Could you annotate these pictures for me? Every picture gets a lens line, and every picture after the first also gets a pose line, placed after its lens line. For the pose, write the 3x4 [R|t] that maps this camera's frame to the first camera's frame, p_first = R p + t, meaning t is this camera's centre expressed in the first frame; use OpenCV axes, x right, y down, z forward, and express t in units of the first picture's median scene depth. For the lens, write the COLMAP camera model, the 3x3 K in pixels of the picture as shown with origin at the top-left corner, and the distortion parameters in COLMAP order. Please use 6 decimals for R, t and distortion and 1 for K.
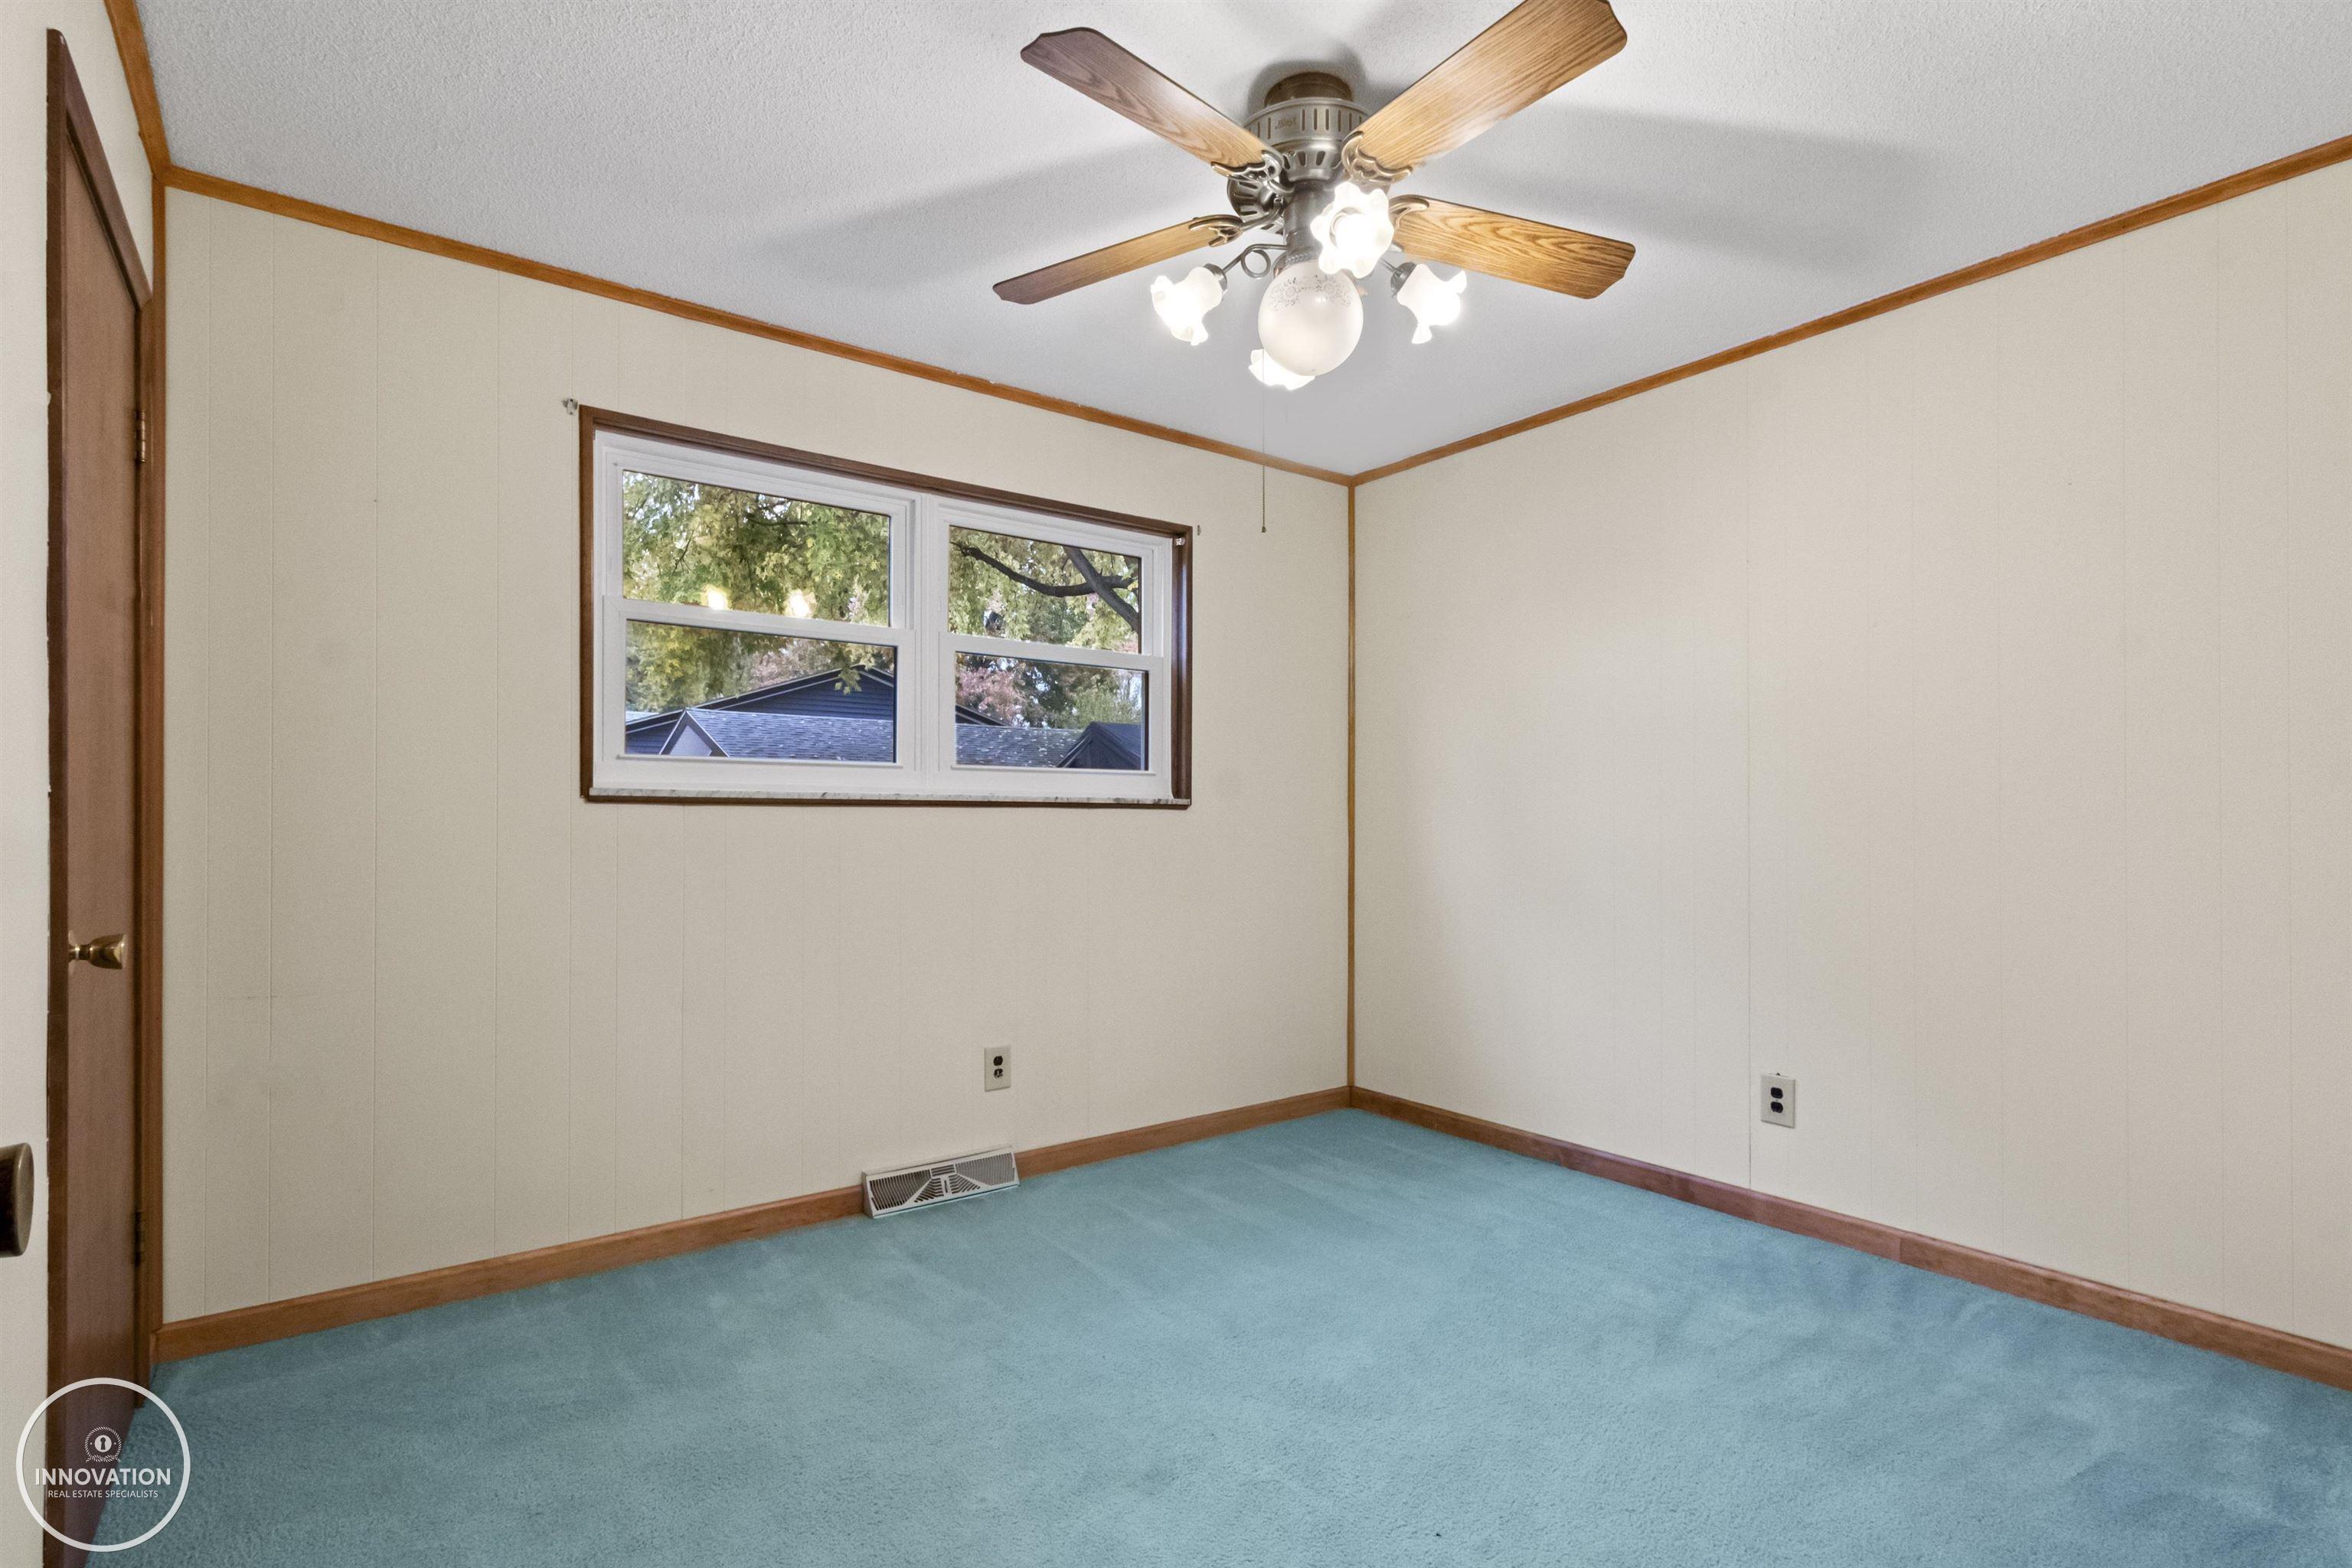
lens RADIAL K [[1122.9, 0, 1177.1], [0, 1122.9, 835.0], [0, 0, 1]] dist [0.001065, -0.000015]
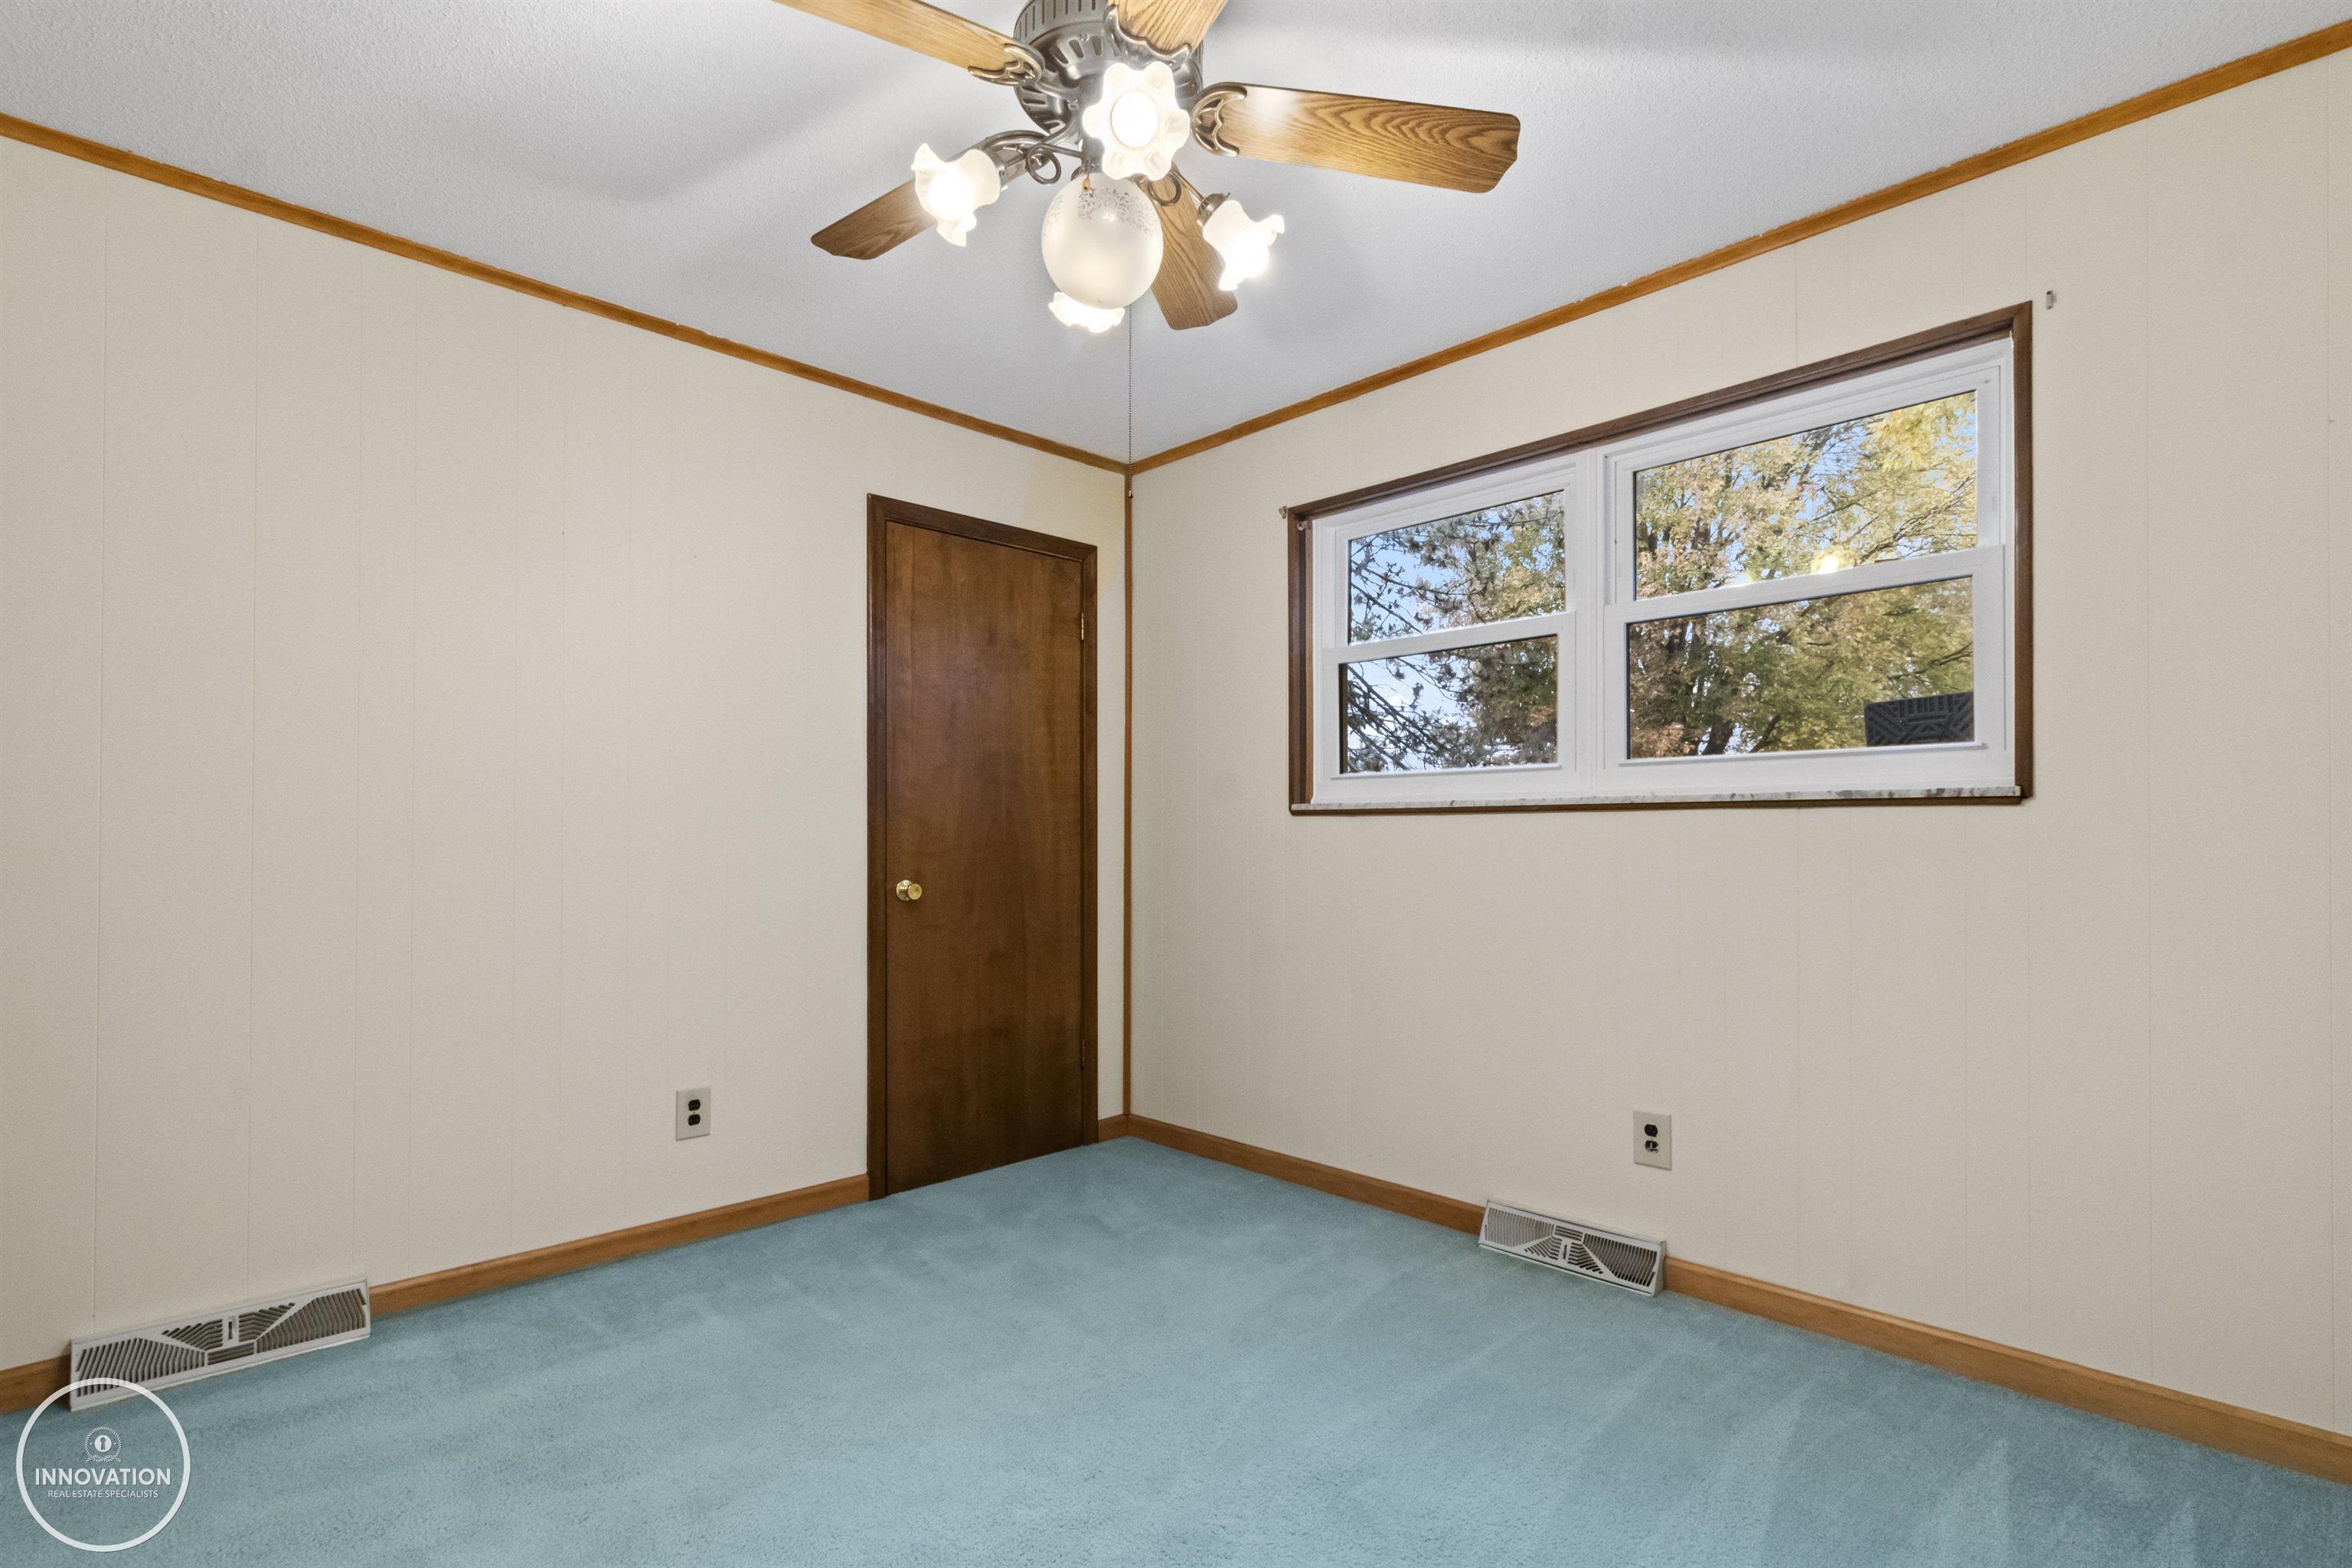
lens RADIAL K [[1122.9, 0, 1177.1], [0, 1122.9, 835.0], [0, 0, 1]] dist [0.001065, -0.000015]
pose [[0.117927, 0.001686, -0.993021, 0.618265], [-0.005814, 0.999983, 0.001008, -0.006246], [0.993005, 0.005654, 0.117934, 0.603523]]
